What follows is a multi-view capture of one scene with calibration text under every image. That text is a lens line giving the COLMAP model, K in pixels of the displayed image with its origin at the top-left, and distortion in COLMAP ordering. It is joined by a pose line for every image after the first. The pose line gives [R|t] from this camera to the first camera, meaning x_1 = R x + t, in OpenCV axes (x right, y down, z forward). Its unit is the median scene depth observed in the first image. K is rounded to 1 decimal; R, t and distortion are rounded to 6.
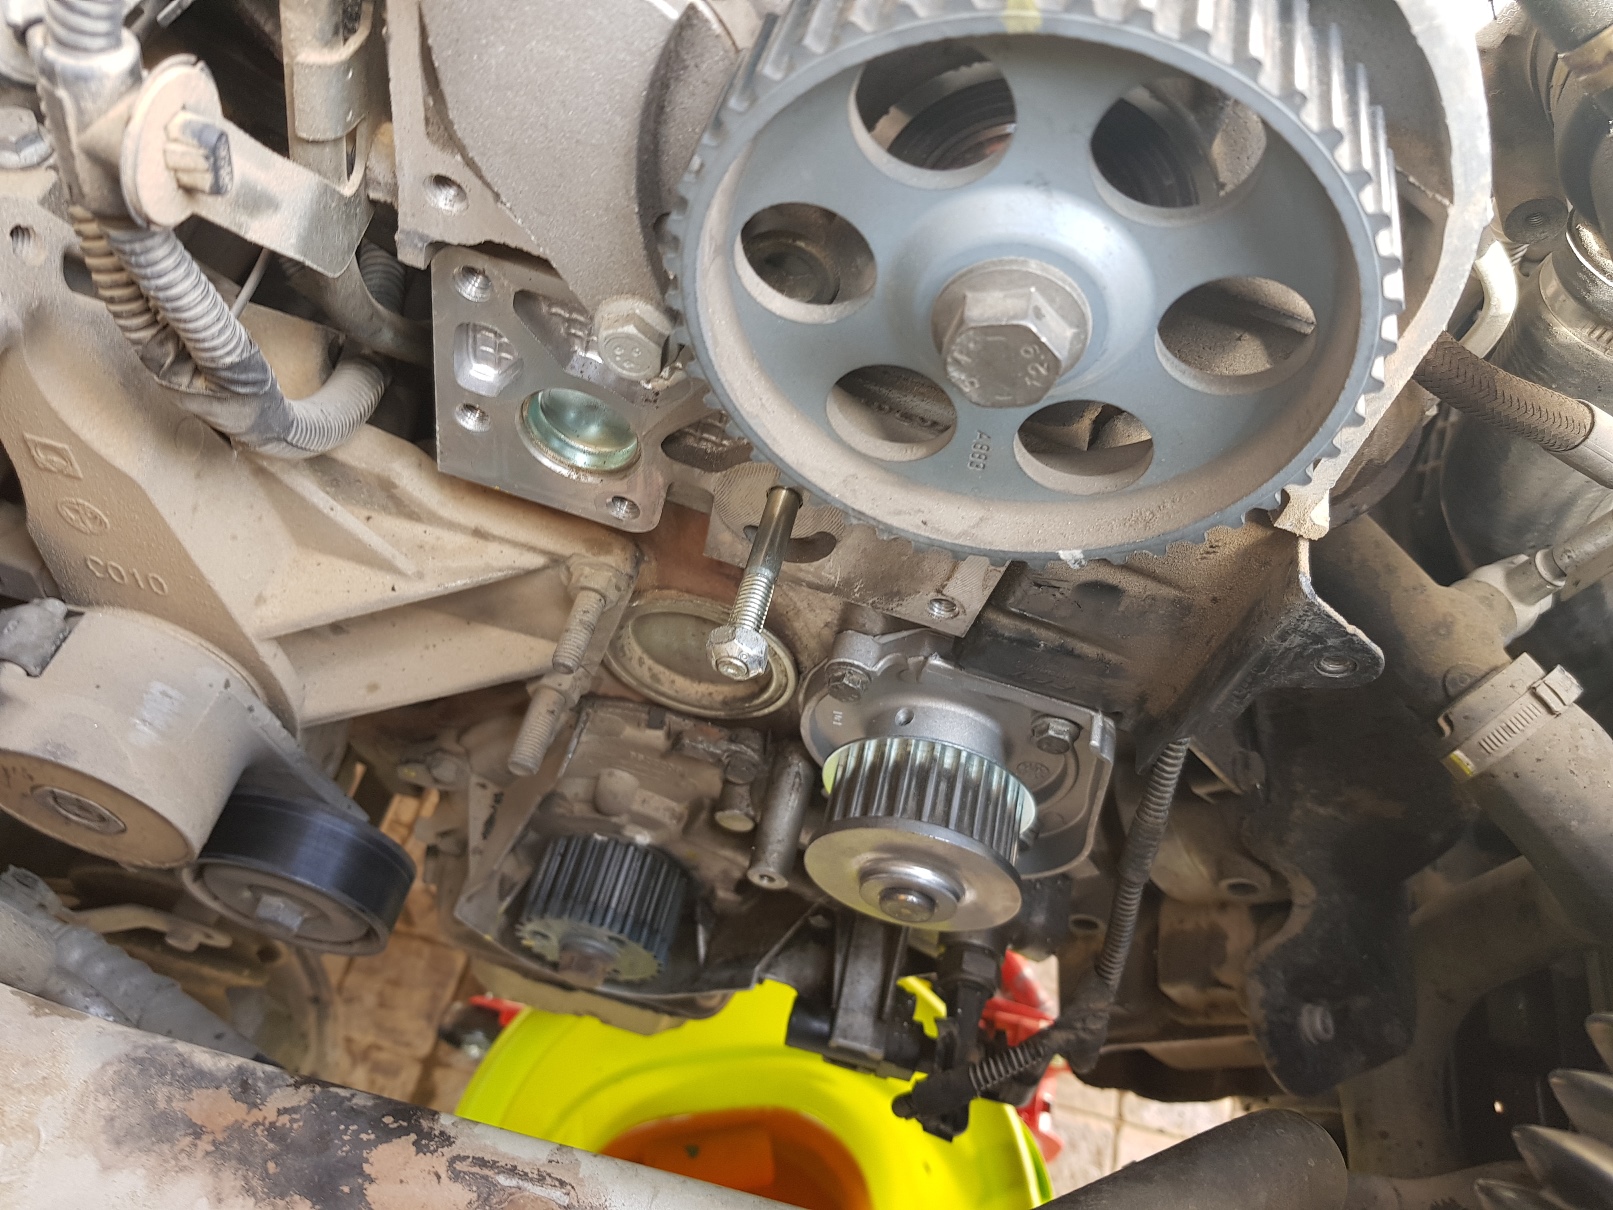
lens RADIAL K [[1308.2, 0, 753.7], [0, 1308.2, 598.5], [0, 0, 1]] dist [0.071663, -0.157392]
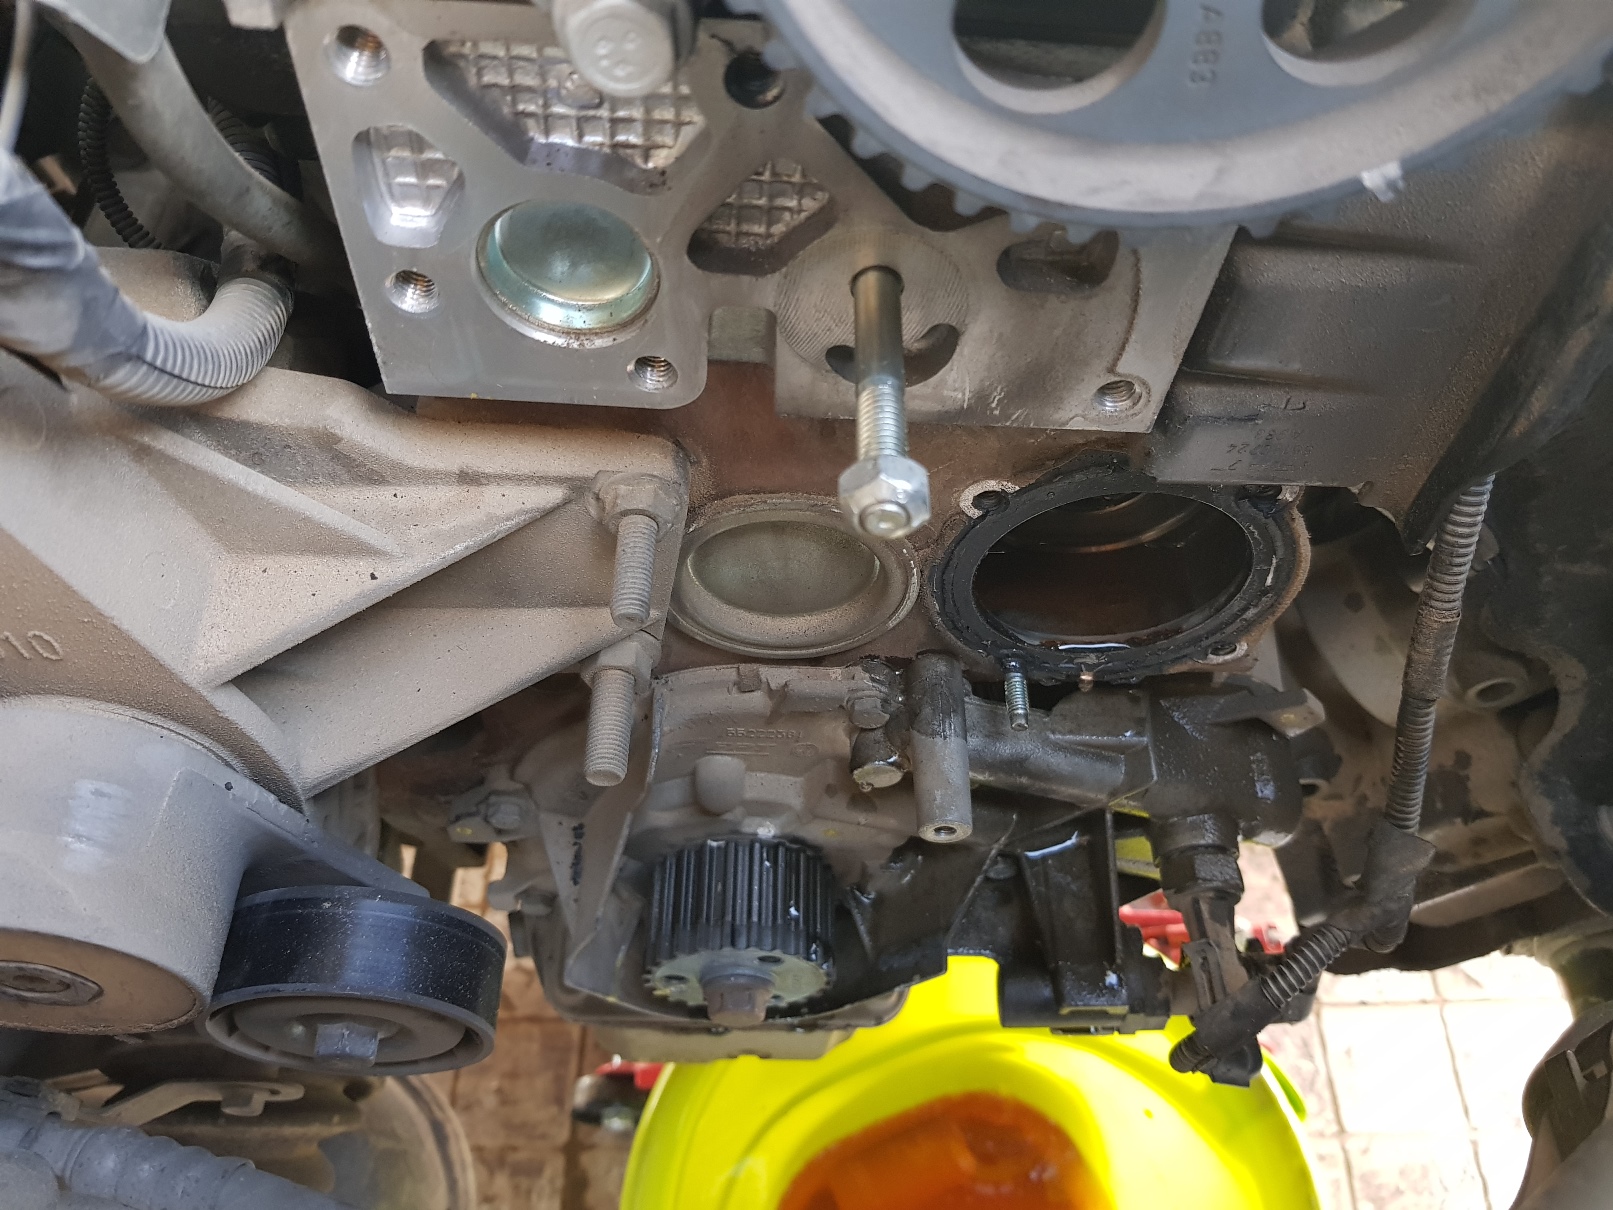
lens RADIAL K [[1361.7, 0, 811.7], [0, 1361.7, 614.0], [0, 0, 1]] dist [0.031764, -0.060954]
pose [[0.964663, -0.261947, 0.028450, -0.055236], [0.261195, 0.964891, 0.027600, 0.045502], [-0.034680, -0.019194, 0.999214, 0.194358]]
